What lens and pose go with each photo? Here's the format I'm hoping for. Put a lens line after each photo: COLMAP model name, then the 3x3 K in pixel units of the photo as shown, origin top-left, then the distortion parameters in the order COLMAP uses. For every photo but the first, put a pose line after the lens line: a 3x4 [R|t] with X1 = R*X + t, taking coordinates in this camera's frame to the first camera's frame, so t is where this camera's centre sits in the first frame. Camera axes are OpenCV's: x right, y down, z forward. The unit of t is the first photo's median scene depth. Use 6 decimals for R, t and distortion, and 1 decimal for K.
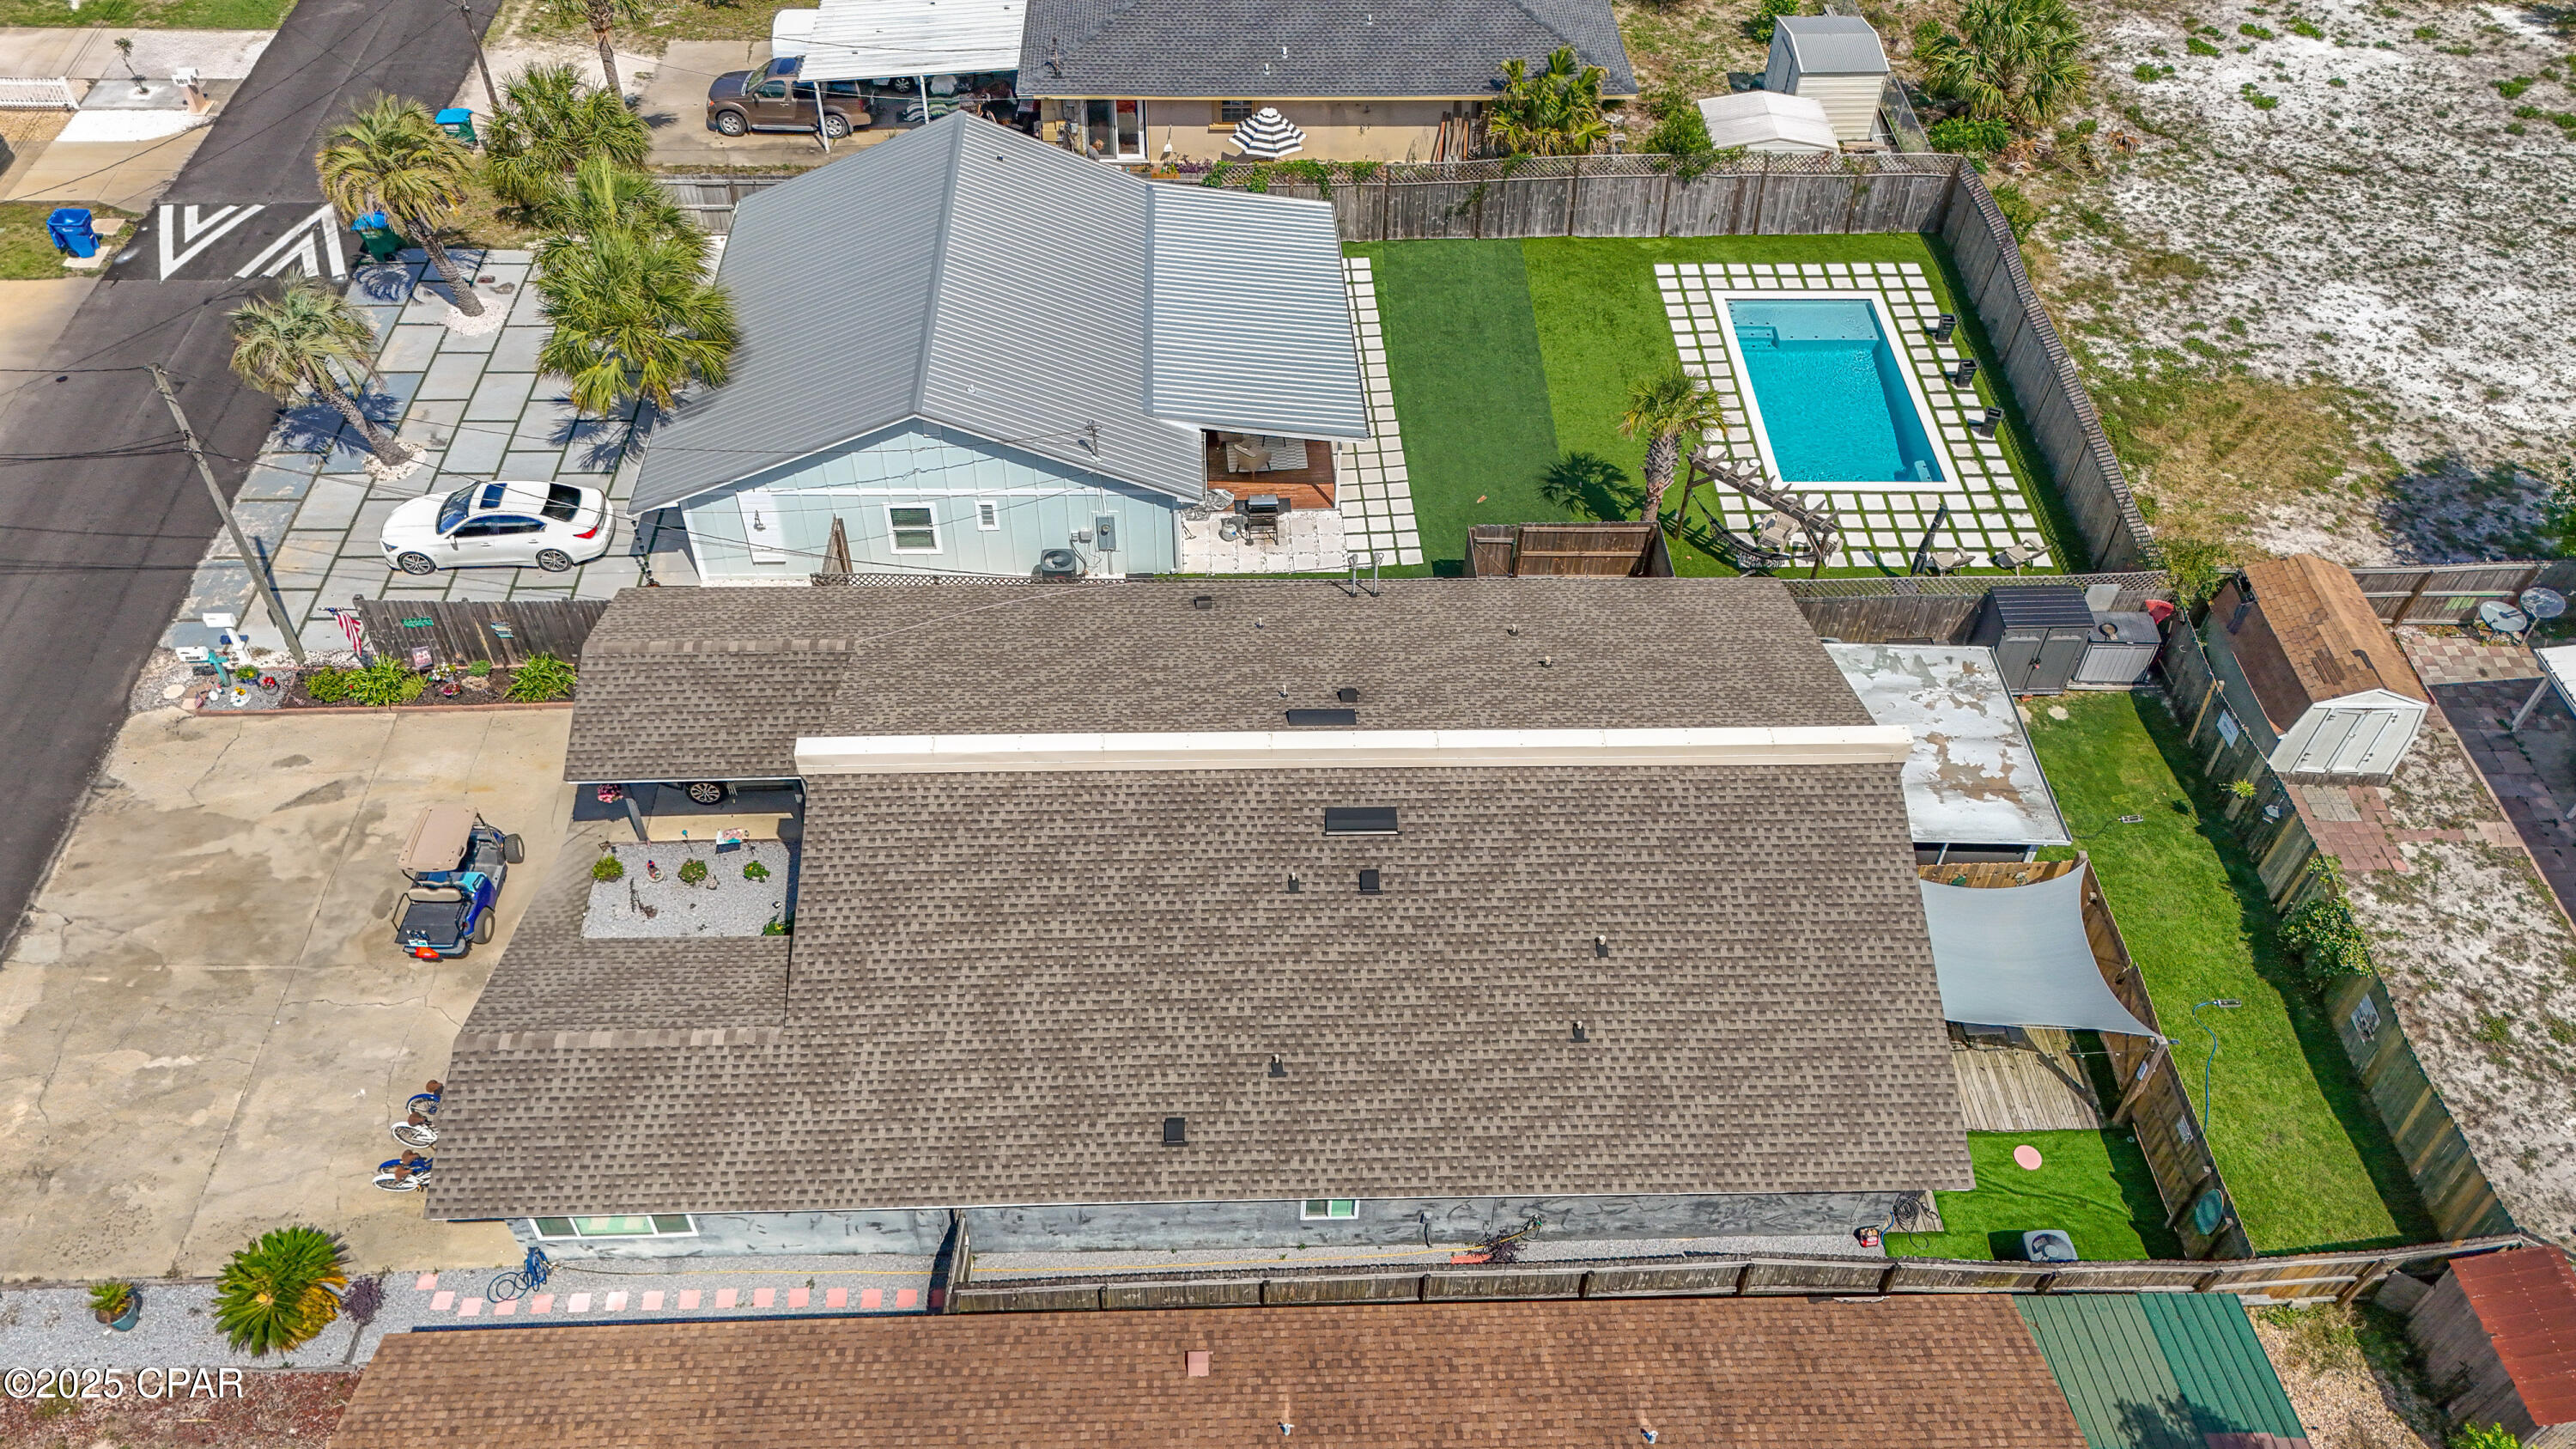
lens RADIAL K [[1879.8, 0, 1278.2], [0, 1879.8, 723.9], [0, 0, 1]] dist [0.110357, -0.140882]
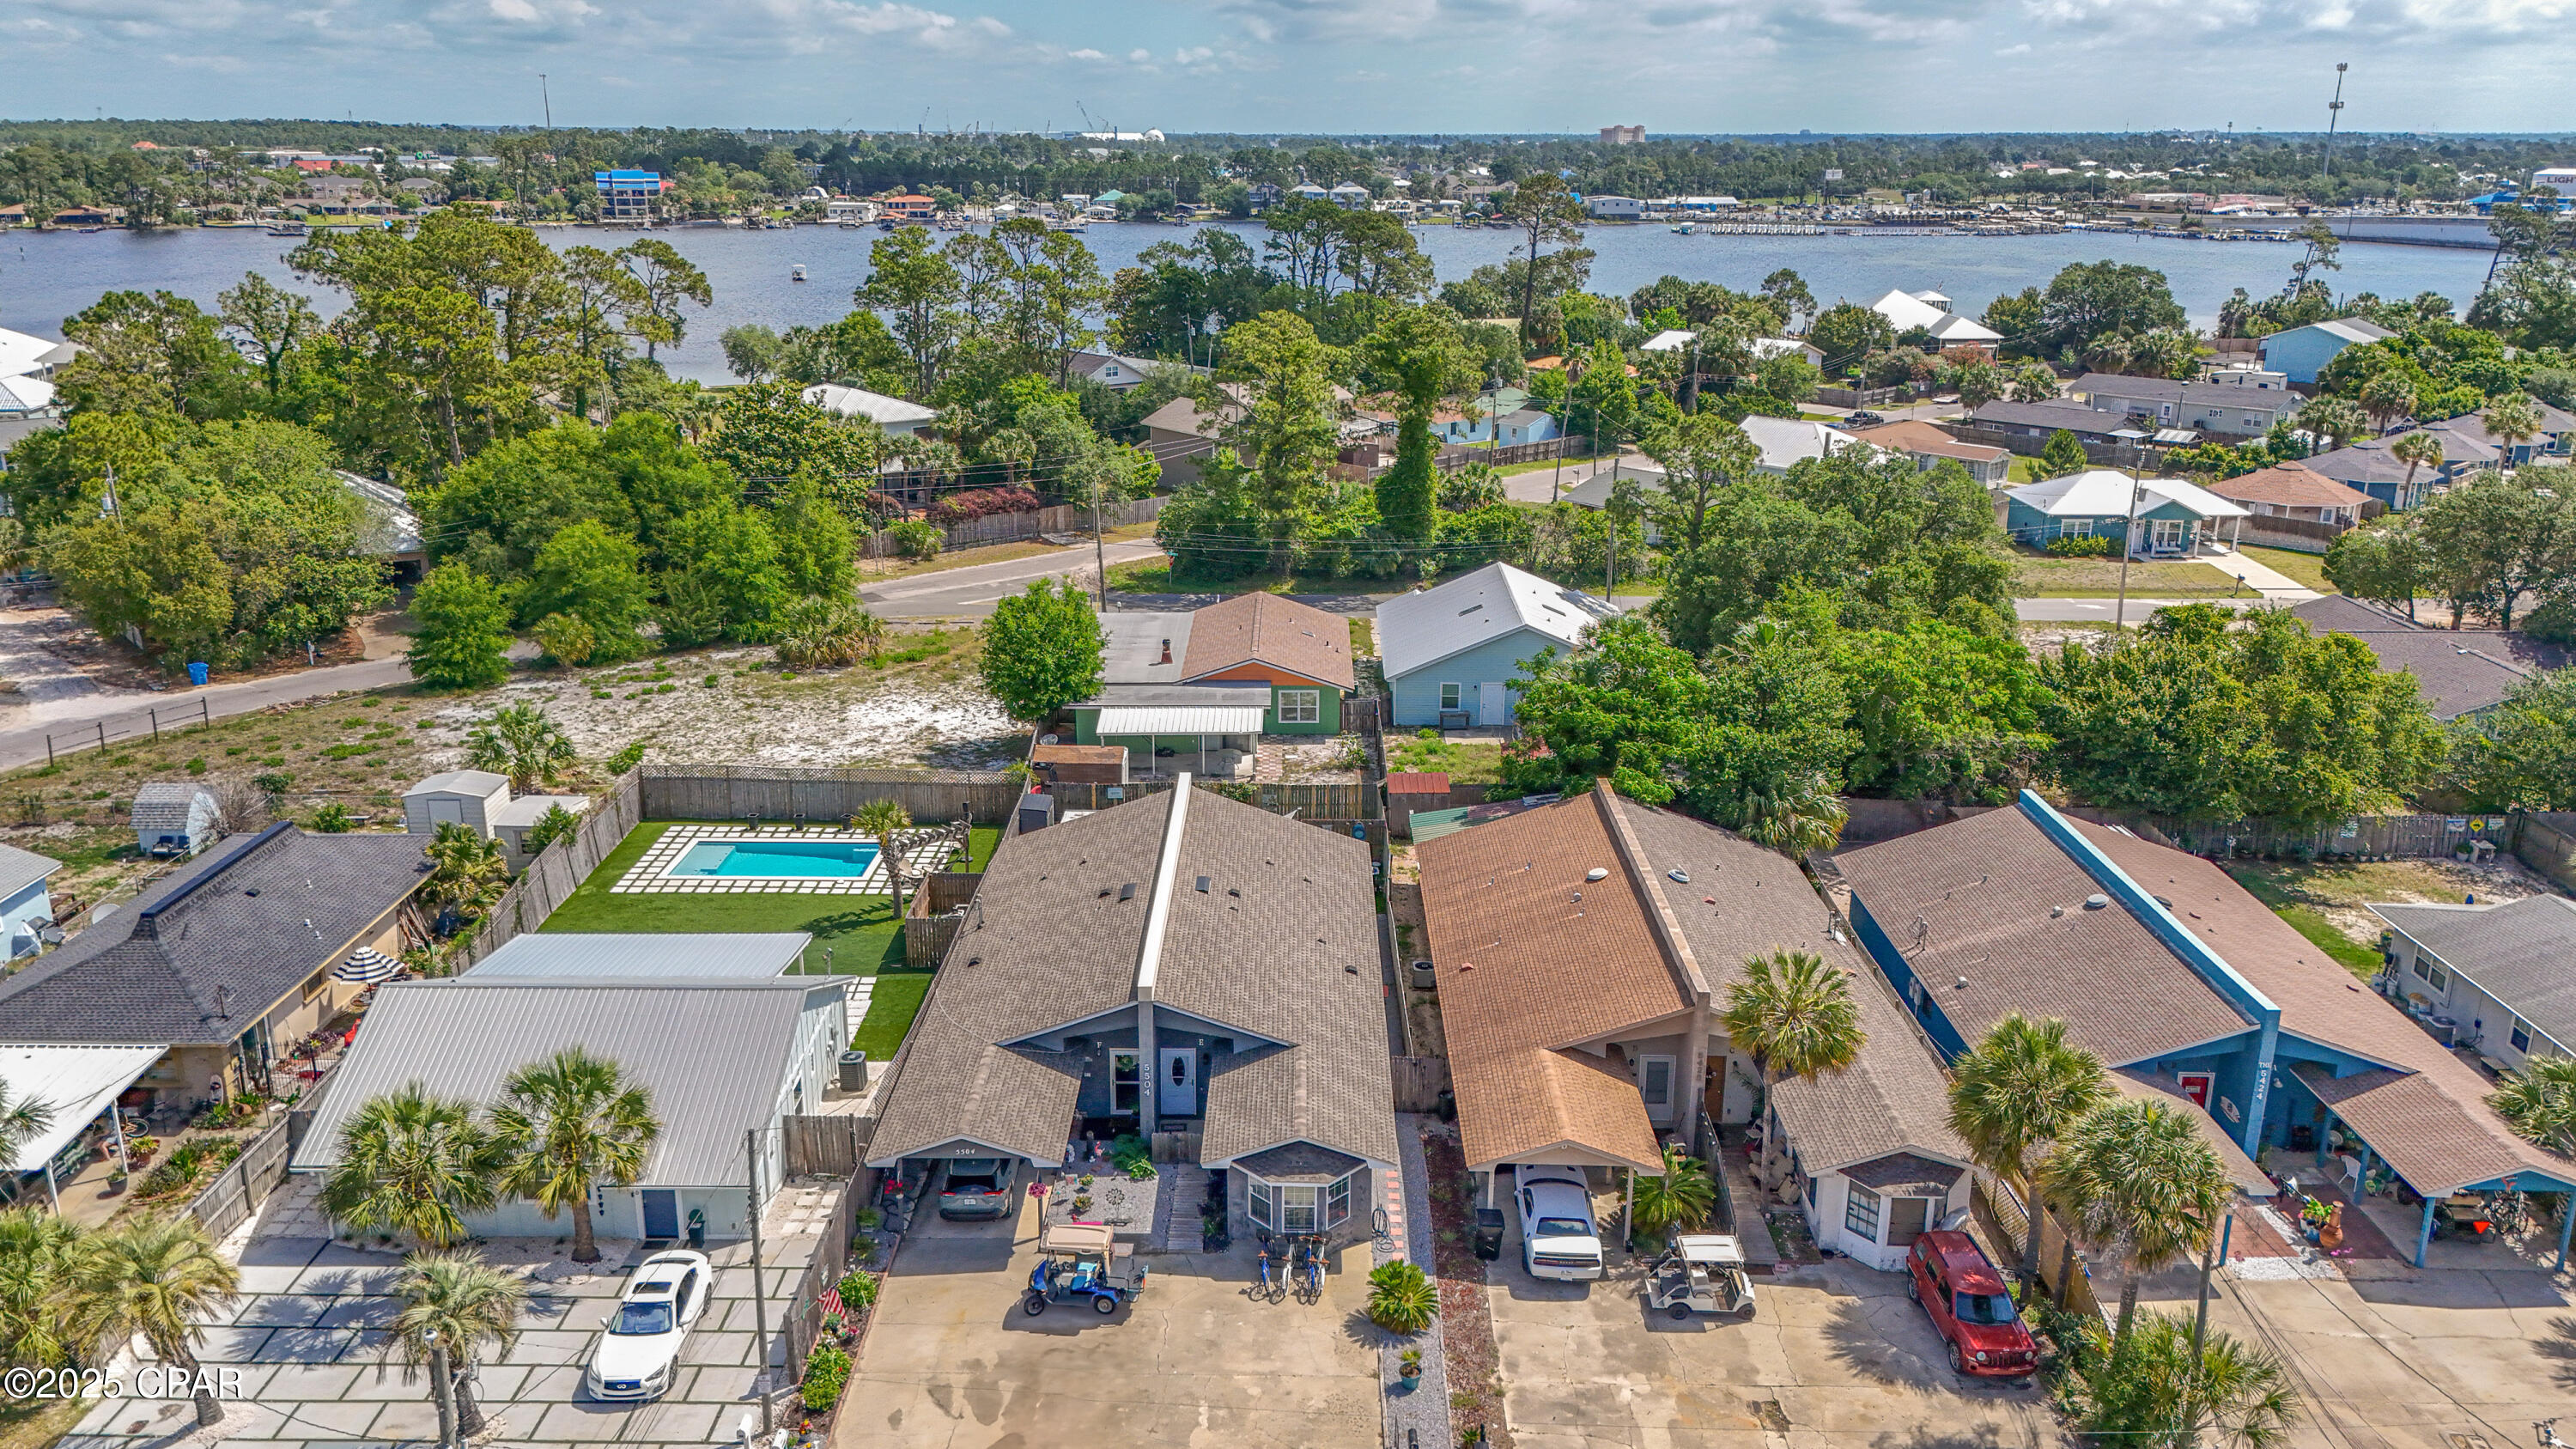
lens RADIAL K [[1896.1, 0, 1283.9], [0, 1896.1, 714.5], [0, 0, 1]] dist [0.073094, -0.066818]
pose [[0.040790, -0.308261, 0.950427, -1.172449], [0.719548, 0.669038, 0.186114, -0.247524], [-0.693244, 0.676286, 0.249099, 0.210295]]
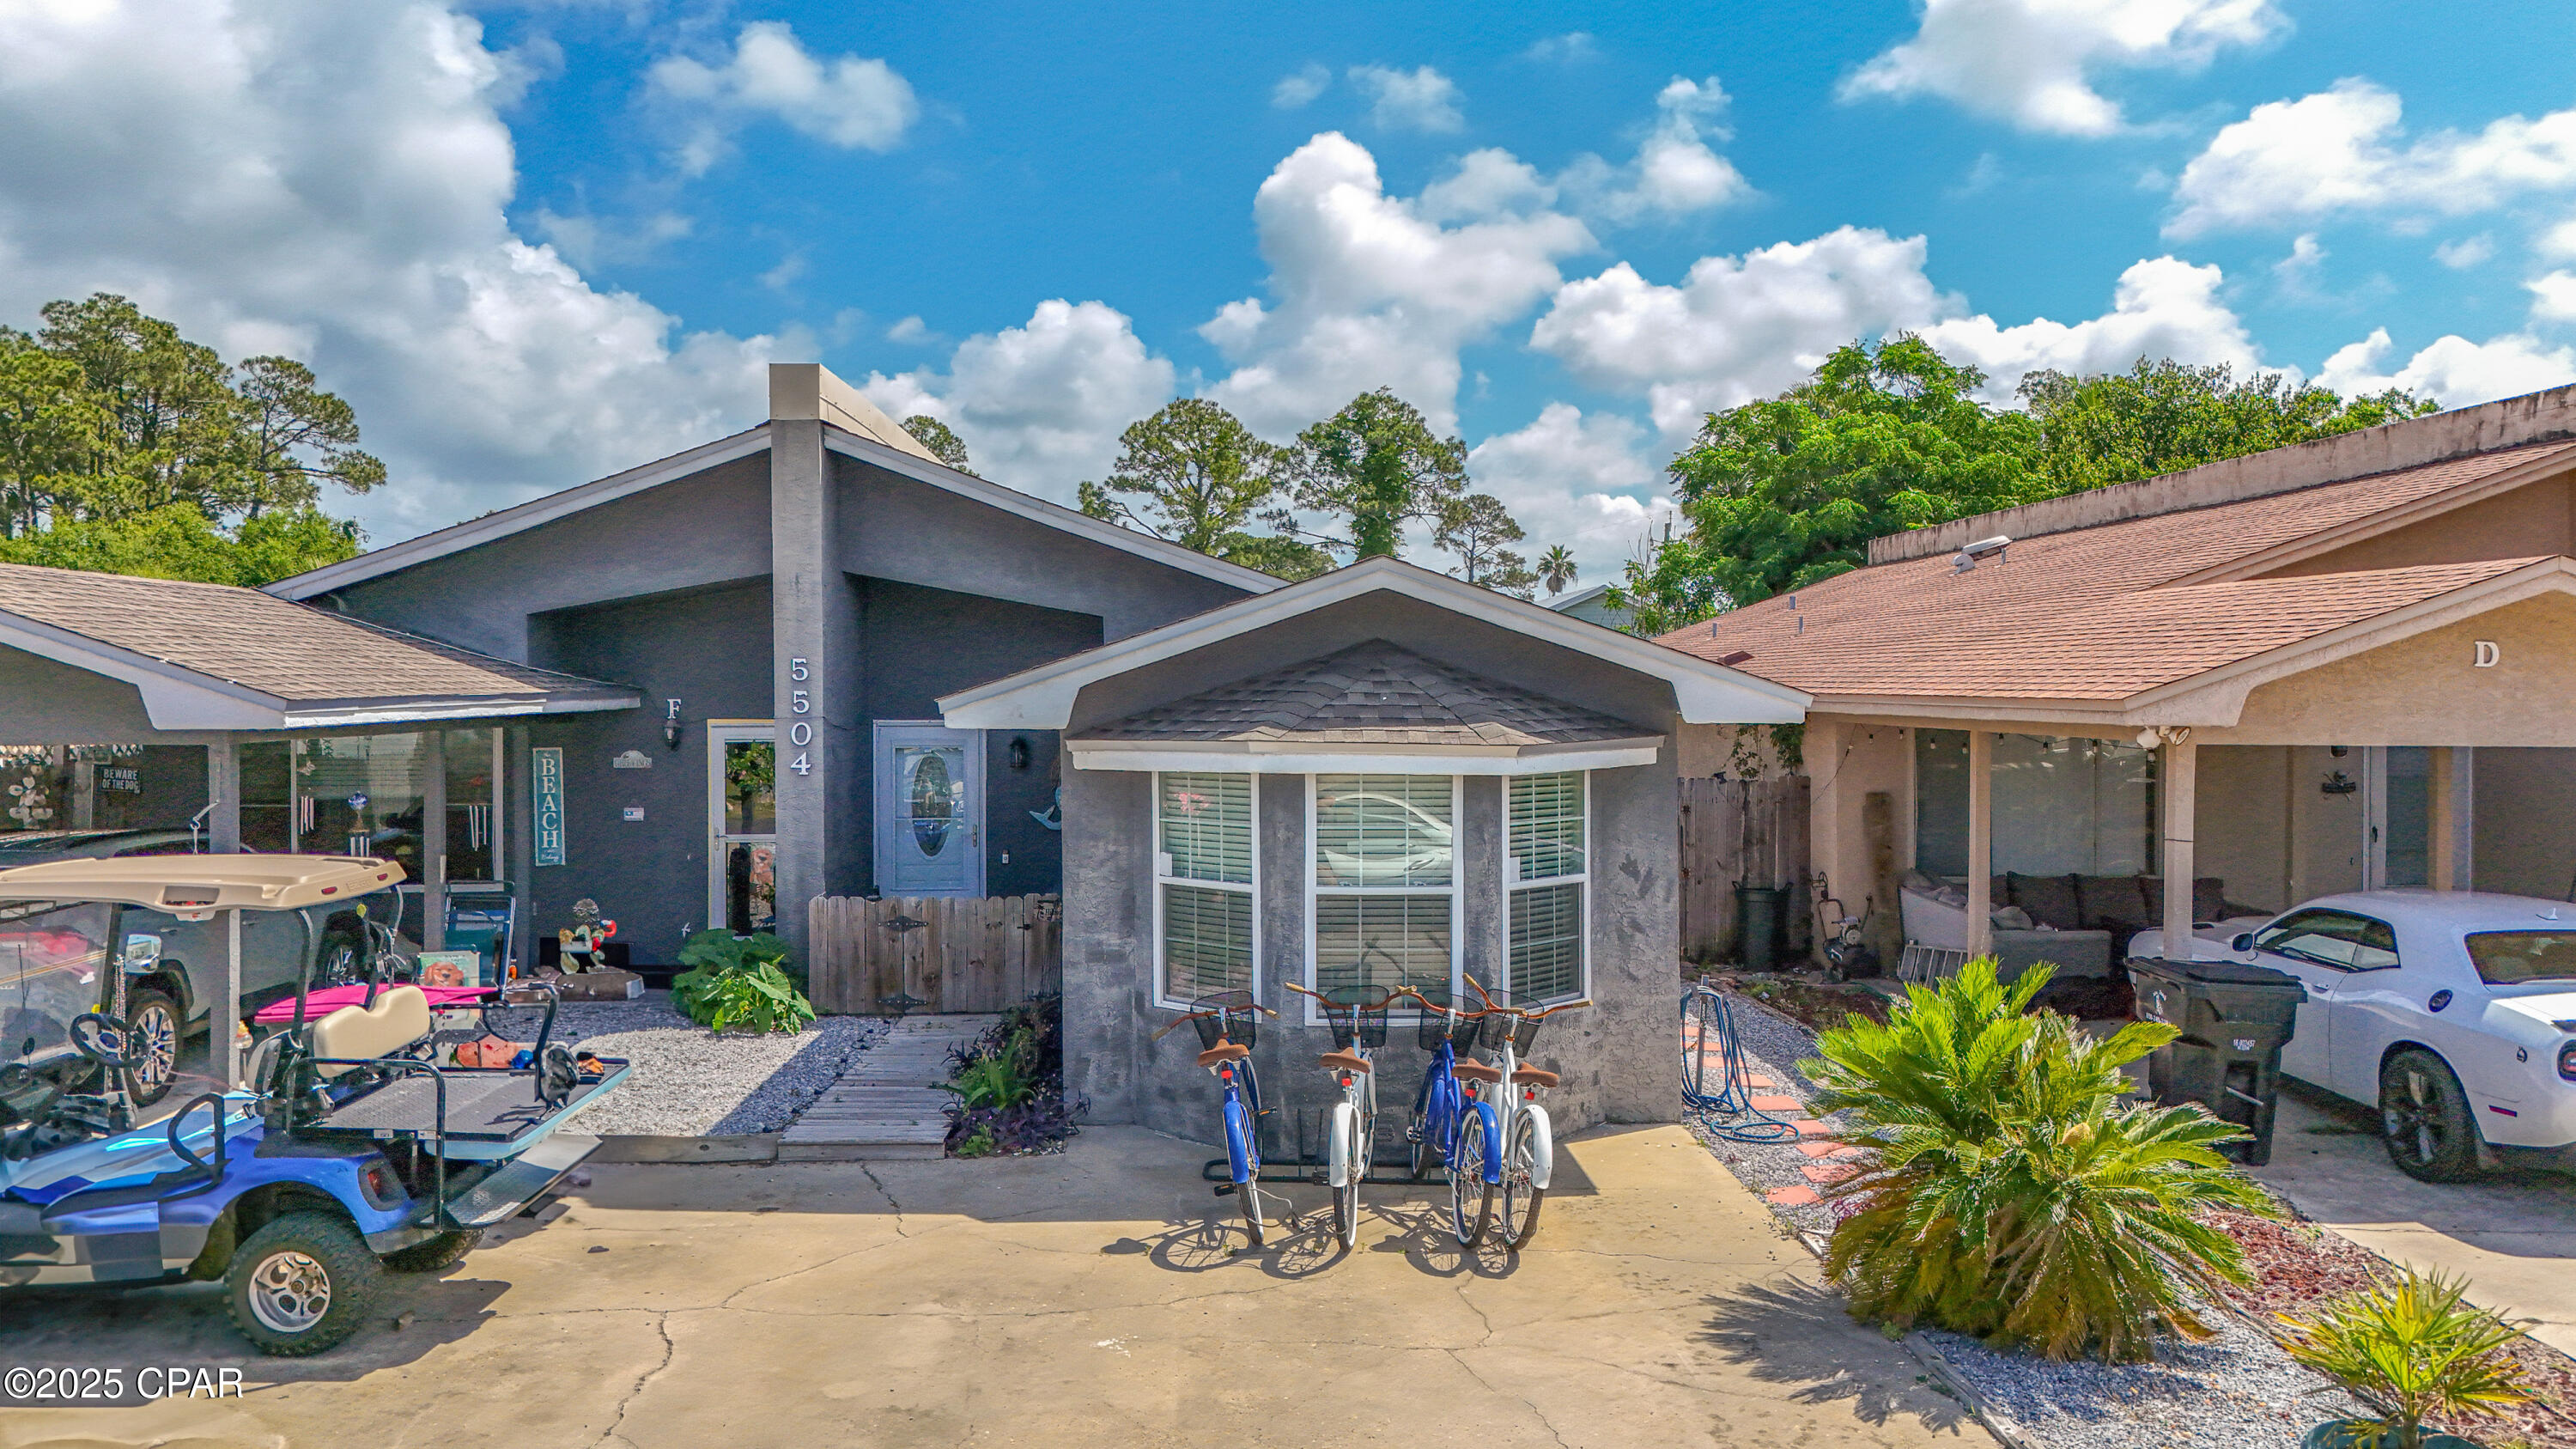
lens RADIAL K [[1899.2, 0, 1282.3], [0, 1899.2, 712.9], [0, 0, 1]] dist [0.042395, -0.003153]
pose [[-0.010168, -0.031394, 0.999455, -0.494763], [0.722957, 0.690282, 0.029038, 0.100844], [-0.690818, 0.722859, 0.015677, 0.633835]]
